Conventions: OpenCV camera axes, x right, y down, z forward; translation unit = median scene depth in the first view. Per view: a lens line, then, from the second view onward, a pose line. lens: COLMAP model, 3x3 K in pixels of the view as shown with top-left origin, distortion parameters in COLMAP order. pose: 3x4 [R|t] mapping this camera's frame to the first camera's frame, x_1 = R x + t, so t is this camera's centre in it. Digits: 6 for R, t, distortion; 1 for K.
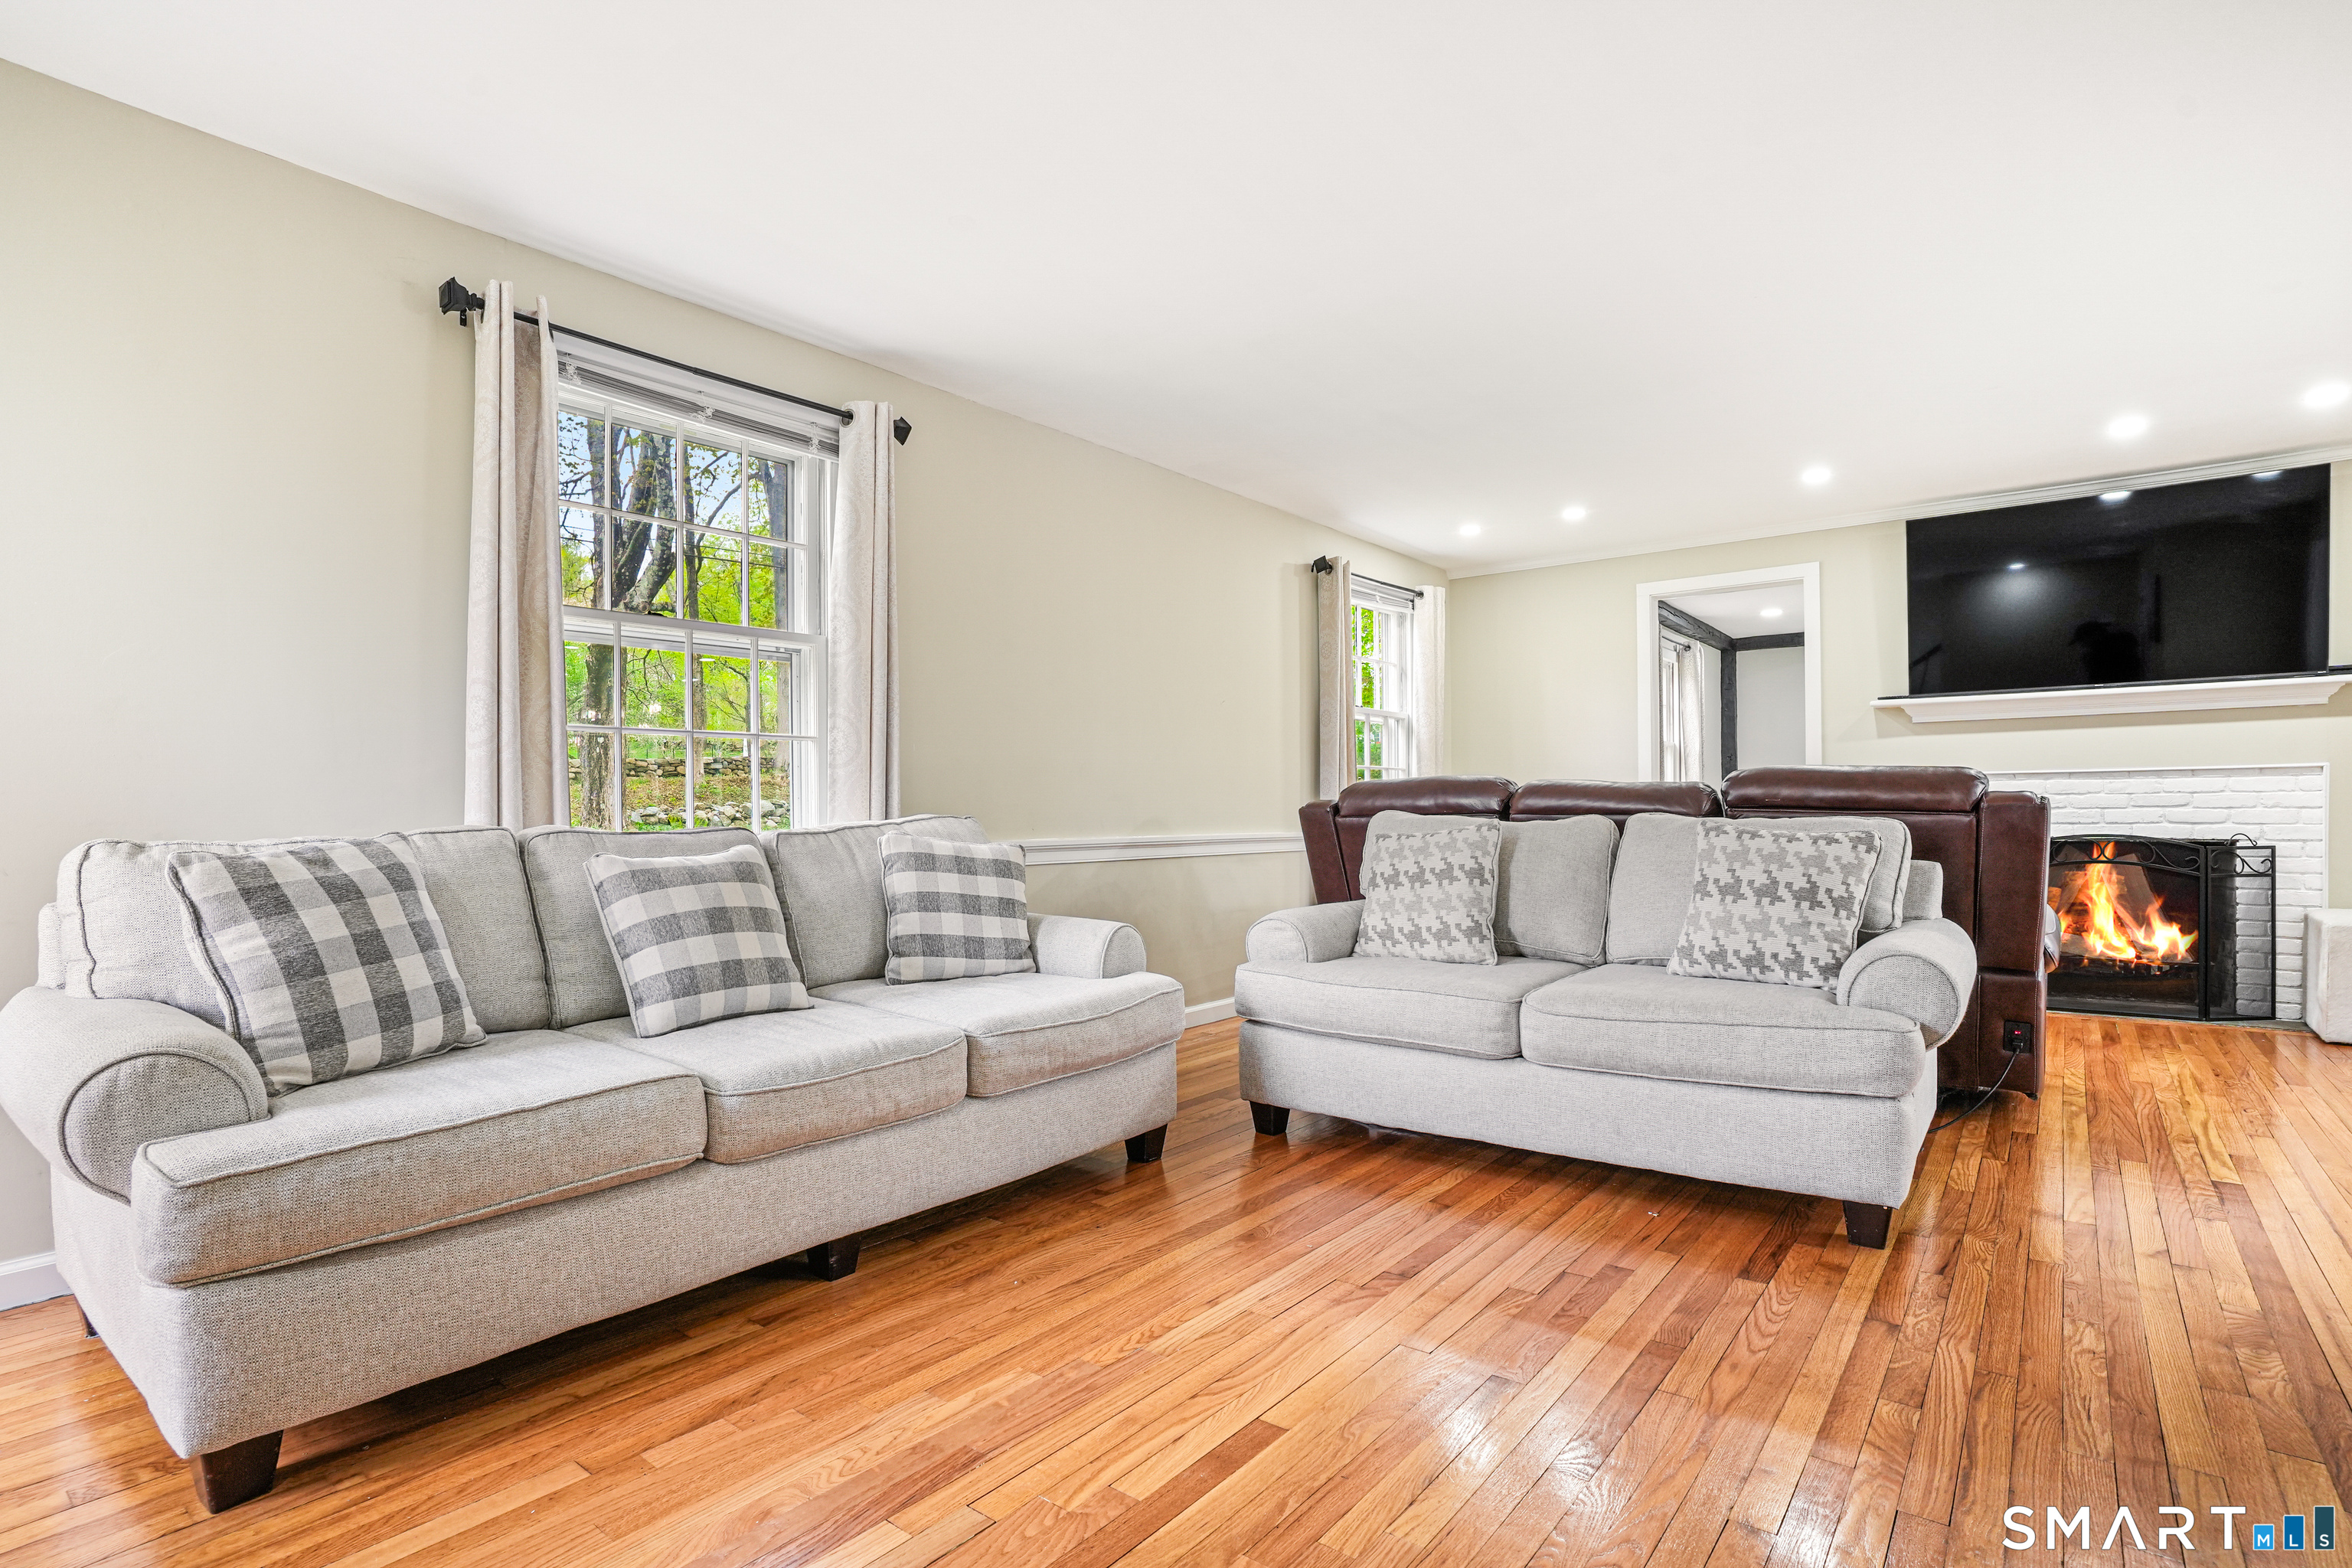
lens RADIAL K [[1163.3, 0, 1165.4], [0, 1163.3, 798.8], [0, 0, 1]] dist [-0.071897, 0.028251]
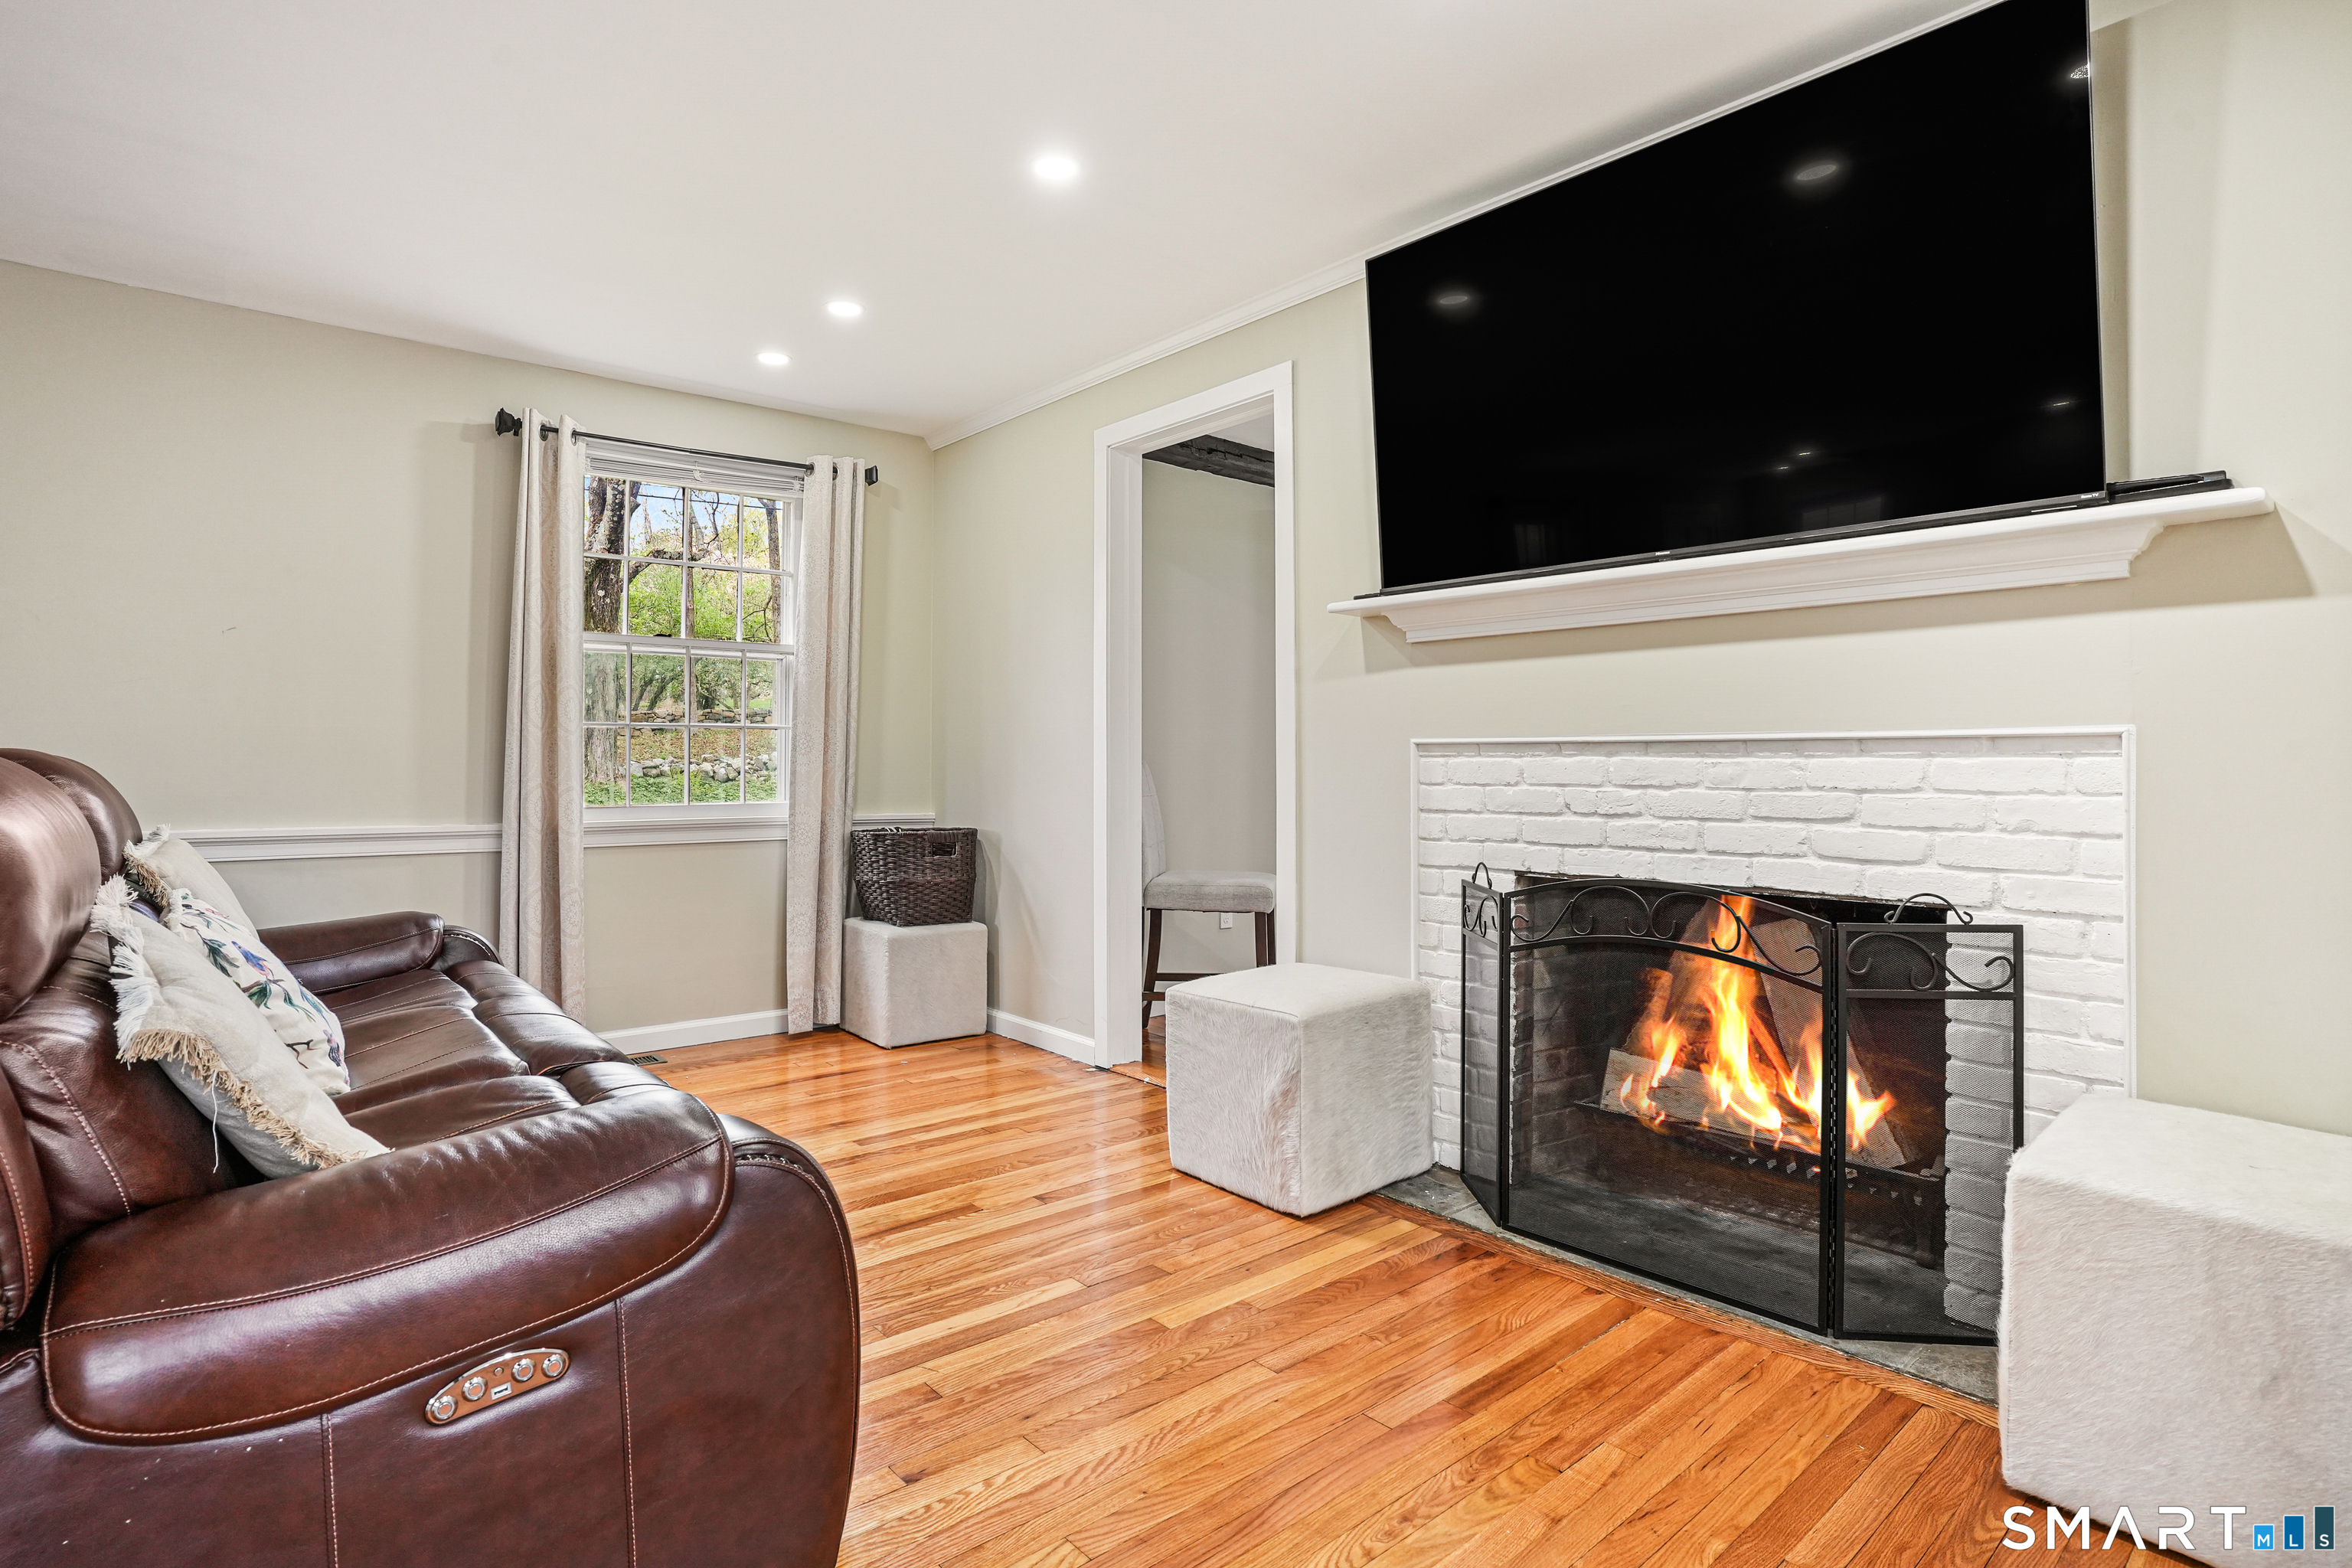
lens RADIAL K [[1163.3, 0, 1148.8], [0, 1163.3, 735.5], [0, 0, 1]] dist [-0.071897, 0.028251]
pose [[0.981210, 0.005446, -0.192864, 1.253142], [-0.007920, 0.999896, -0.012060, -0.033975], [0.192778, 0.013361, 0.981151, 0.871106]]
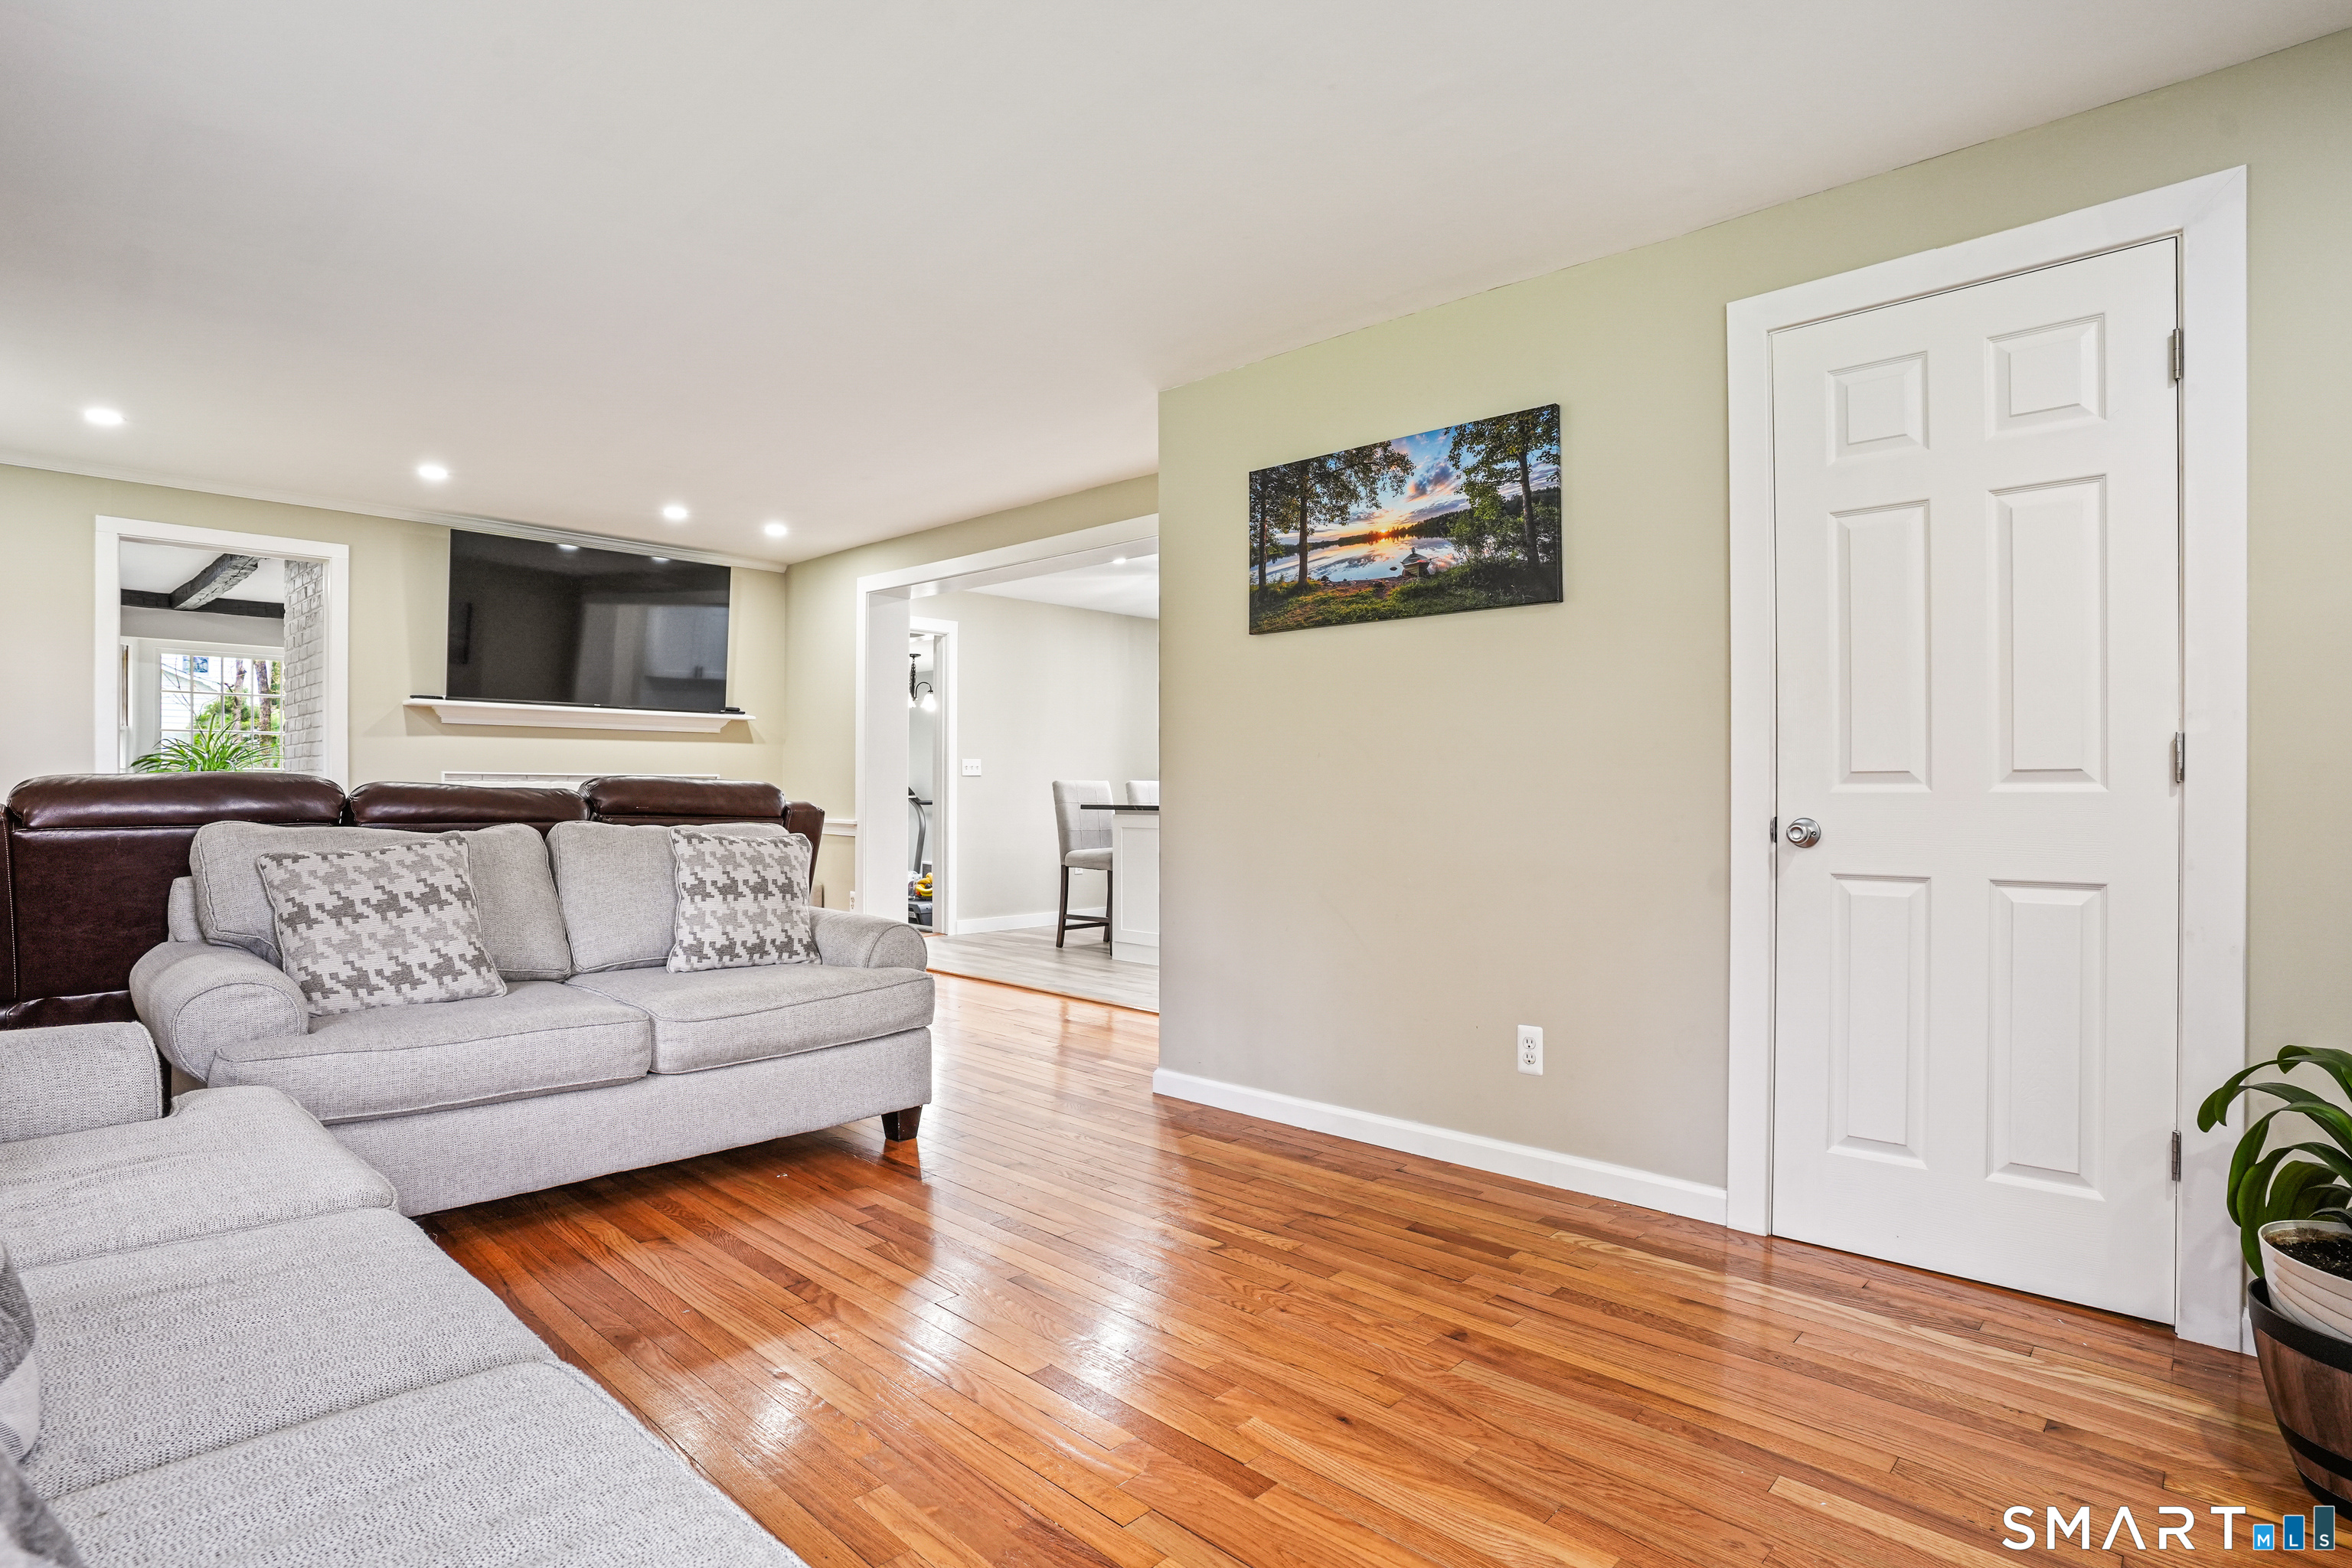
lens RADIAL K [[1163.3, 0, 1212.4], [0, 1163.3, 785.0], [0, 0, 1]] dist [-0.071897, 0.028251]
pose [[0.057303, 0.015977, 0.998229, -0.636694], [-0.019234, 0.999704, -0.014896, -0.017367], [-0.998172, -0.018347, 0.057593, 0.462230]]
